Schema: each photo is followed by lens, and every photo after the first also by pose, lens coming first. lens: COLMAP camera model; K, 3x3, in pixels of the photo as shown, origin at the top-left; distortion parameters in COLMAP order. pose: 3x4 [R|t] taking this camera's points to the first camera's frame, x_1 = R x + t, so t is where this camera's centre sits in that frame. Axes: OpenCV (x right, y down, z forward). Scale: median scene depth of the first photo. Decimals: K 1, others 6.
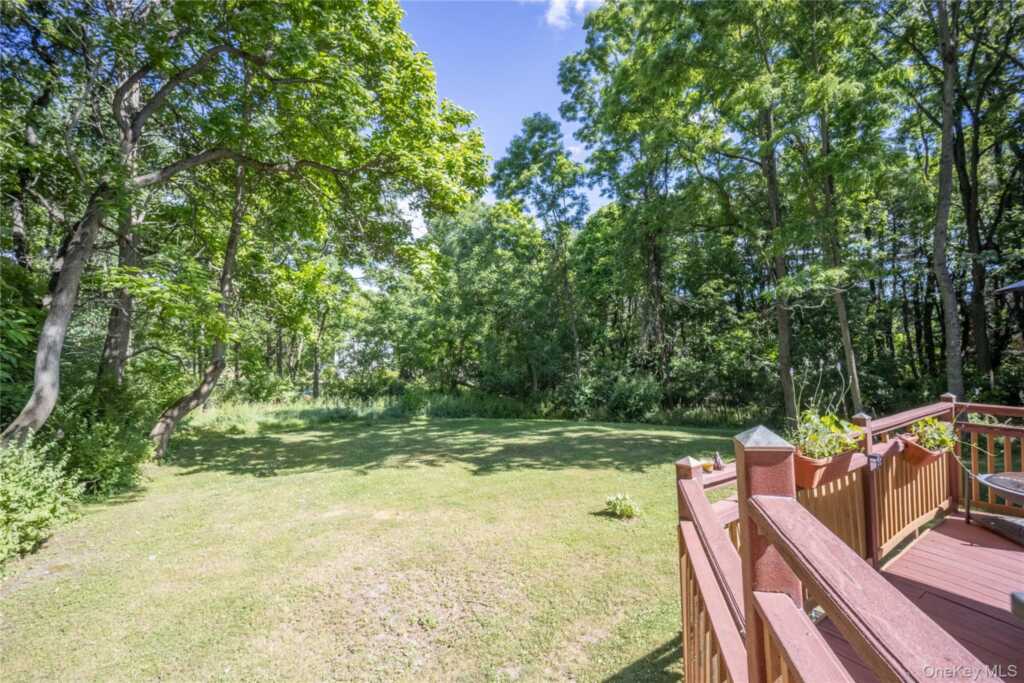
lens RADIAL K [[449.5, 0, 505.8], [0, 449.5, 327.9], [0, 0, 1]] dist [-0.002646, 0.000121]
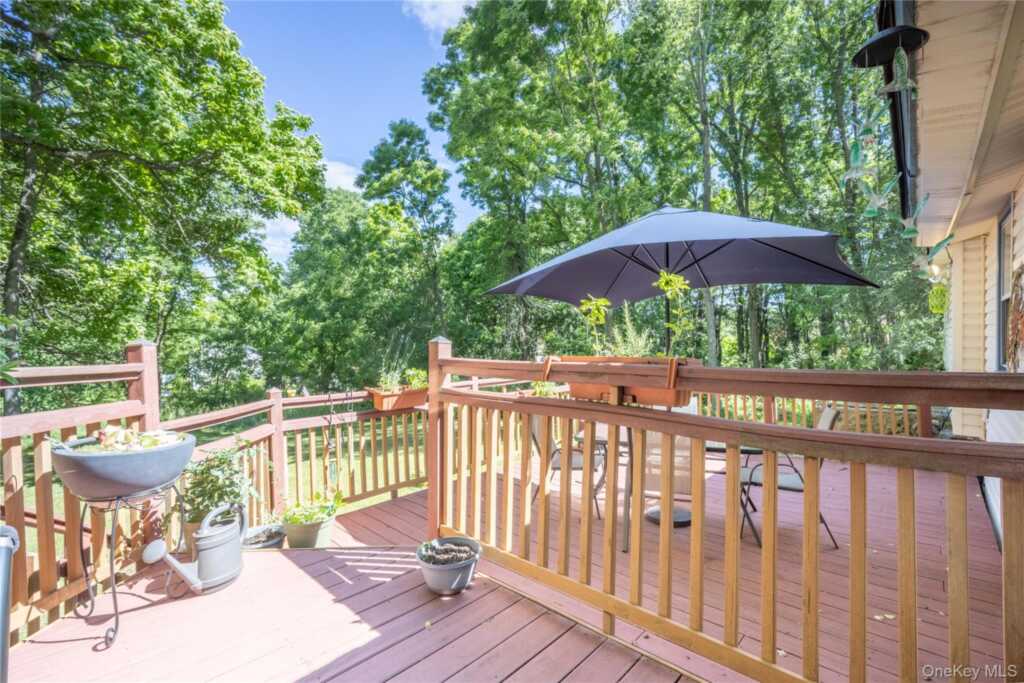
lens RADIAL K [[457.4, 0, 533.5], [0, 457.4, 343.5], [0, 0, 1]] dist [-0.003863, 0.000144]
pose [[0.964315, -0.006996, 0.264664, 0.080097], [0.001654, 0.999791, 0.020399, 0.007878], [-0.264752, -0.019234, 0.964125, -0.084735]]
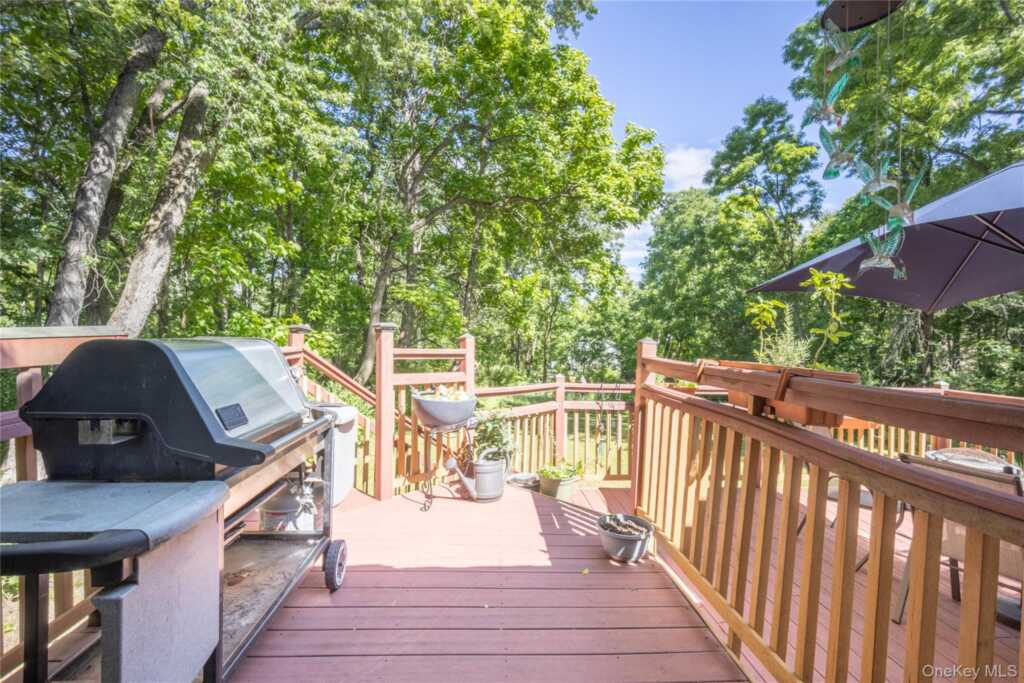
lens RADIAL K [[461.0, 0, 512.8], [0, 461.0, 350.5], [0, 0, 1]] dist [-0.000693, 0.000087]
pose [[0.871725, 0.038505, -0.488481, 0.114679], [-0.018508, 0.998784, 0.045702, 0.007137], [0.489646, -0.030799, 0.871377, -0.095348]]
